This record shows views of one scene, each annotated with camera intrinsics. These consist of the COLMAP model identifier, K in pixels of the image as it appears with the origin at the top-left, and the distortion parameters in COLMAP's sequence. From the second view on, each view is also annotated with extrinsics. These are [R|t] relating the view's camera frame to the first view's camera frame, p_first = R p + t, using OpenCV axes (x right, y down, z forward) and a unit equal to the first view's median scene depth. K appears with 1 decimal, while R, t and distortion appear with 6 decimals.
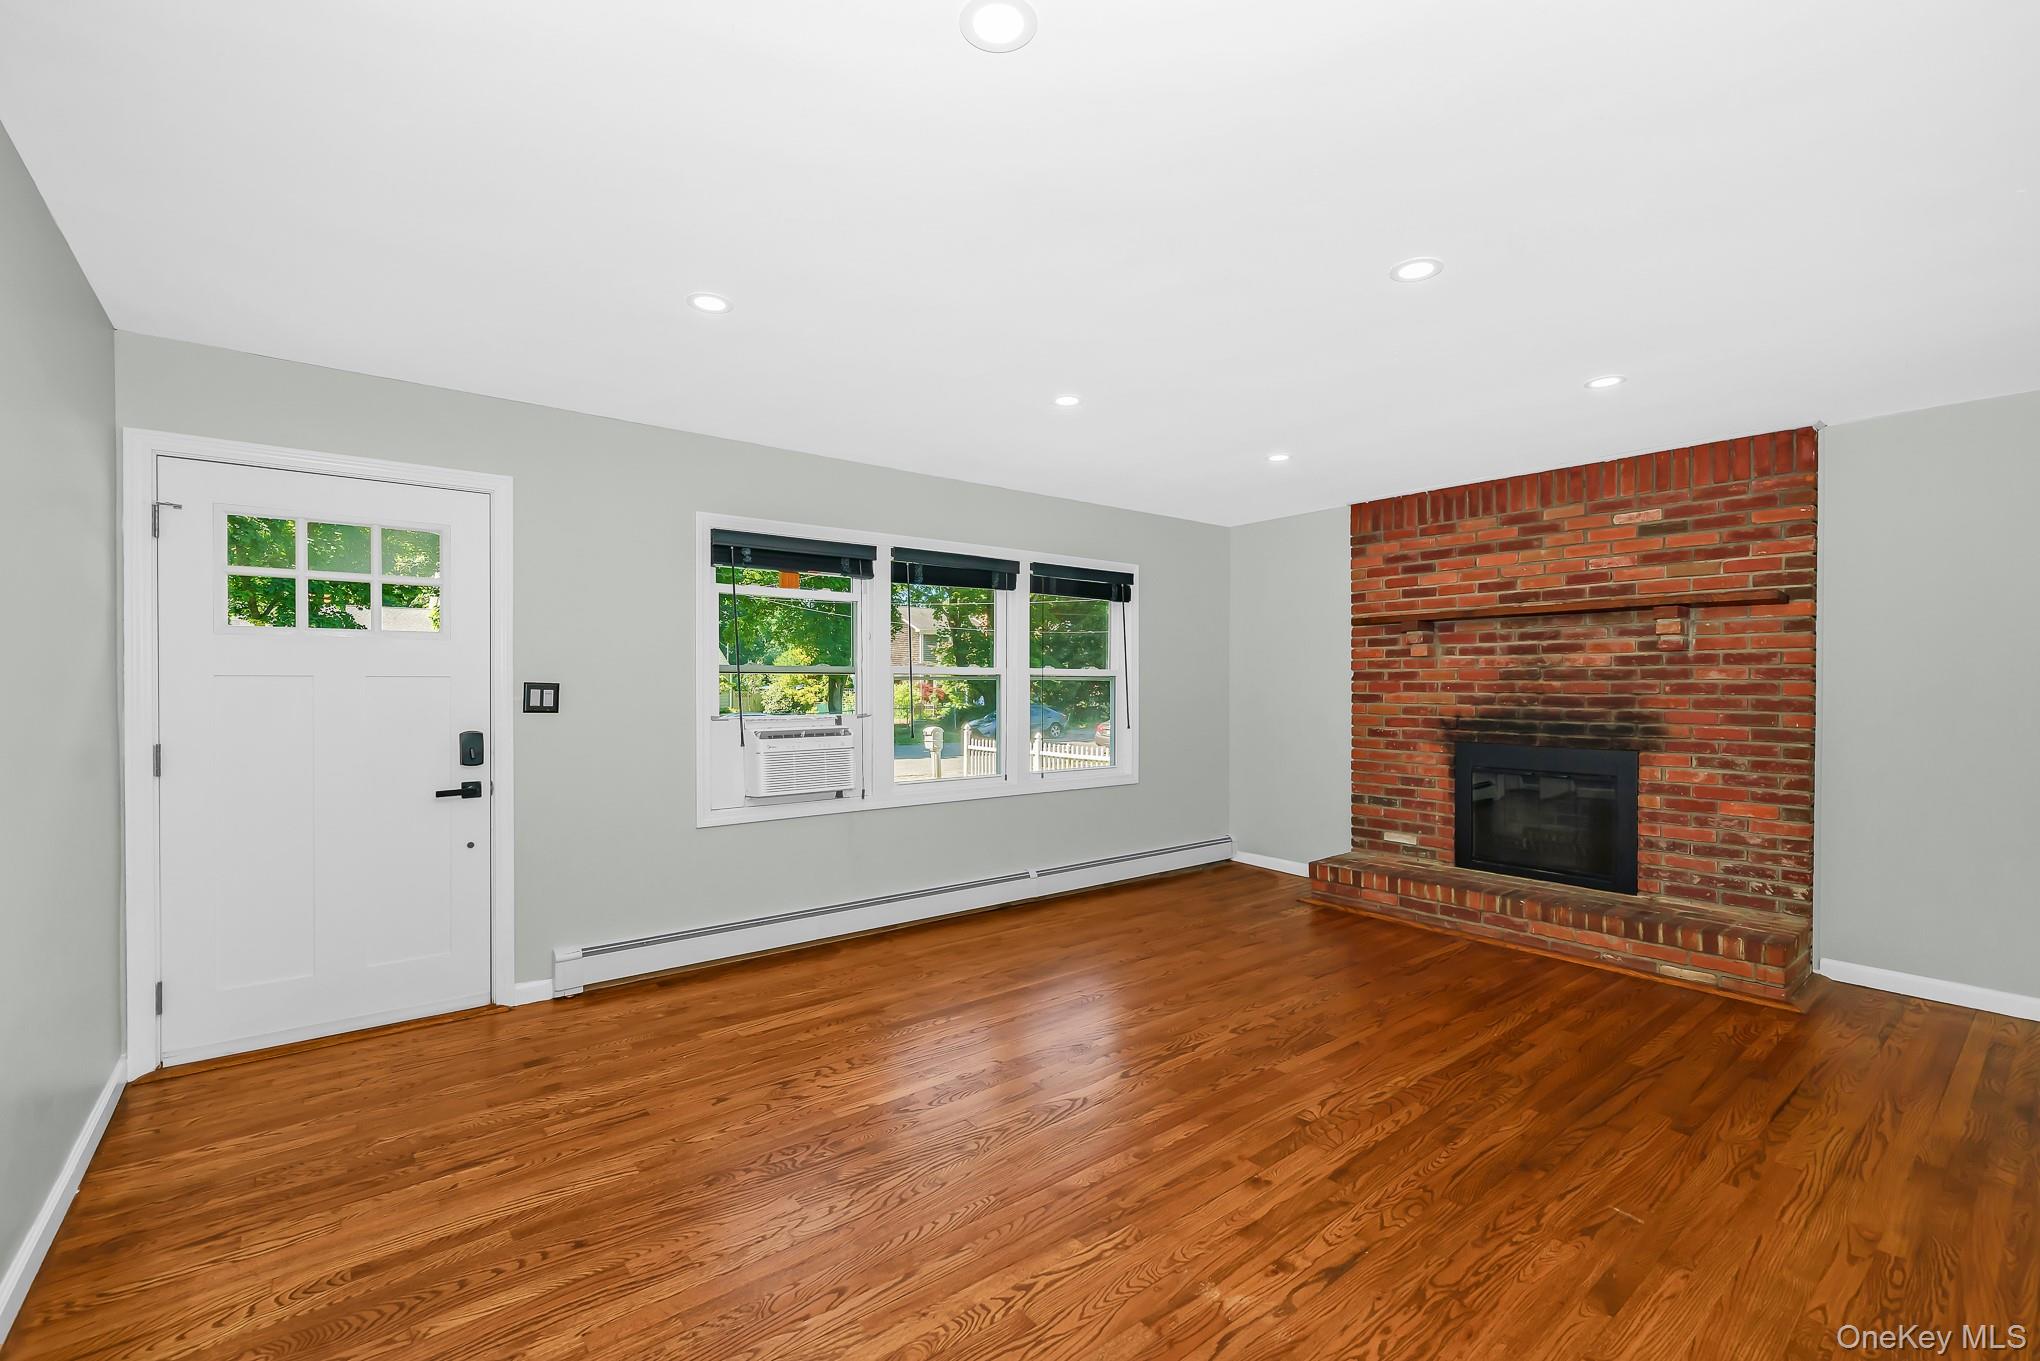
lens RADIAL K [[877.8, 0, 1020.0], [0, 877.8, 680.5], [0, 0, 1]] dist [0.000115, 0.000053]
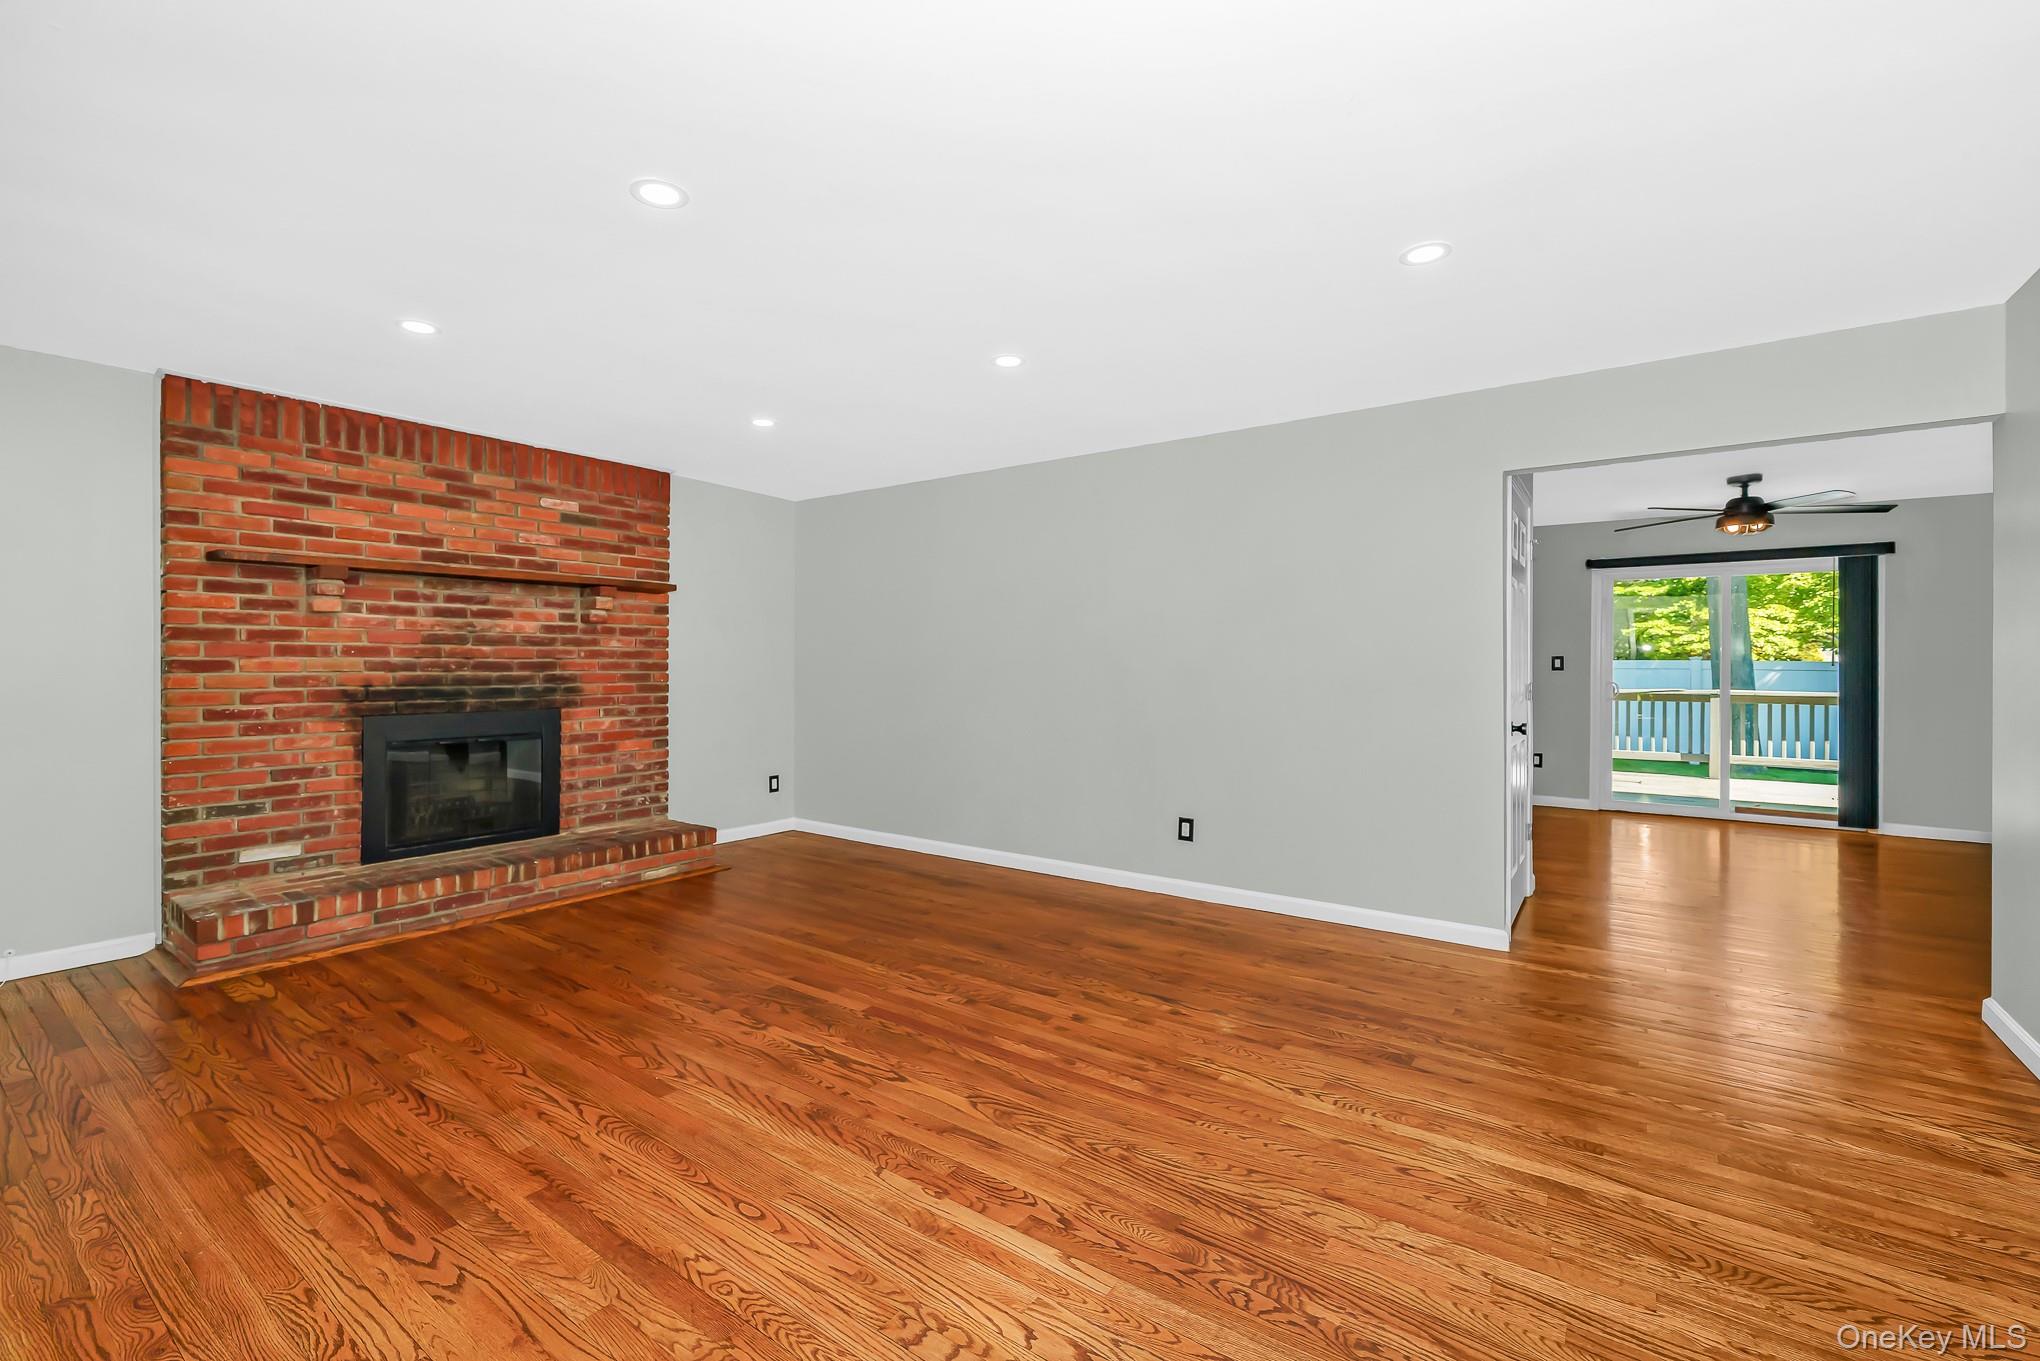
lens RADIAL K [[754.1, 0, 1018.9], [0, 754.1, 657.9], [0, 0, 1]] dist [-0.001198, -0.000170]
pose [[-0.195379, 0.003636, 0.980721, -0.377414], [-0.007313, 0.999960, -0.005164, 0.014887], [-0.980701, -0.008181, -0.195344, 0.596182]]
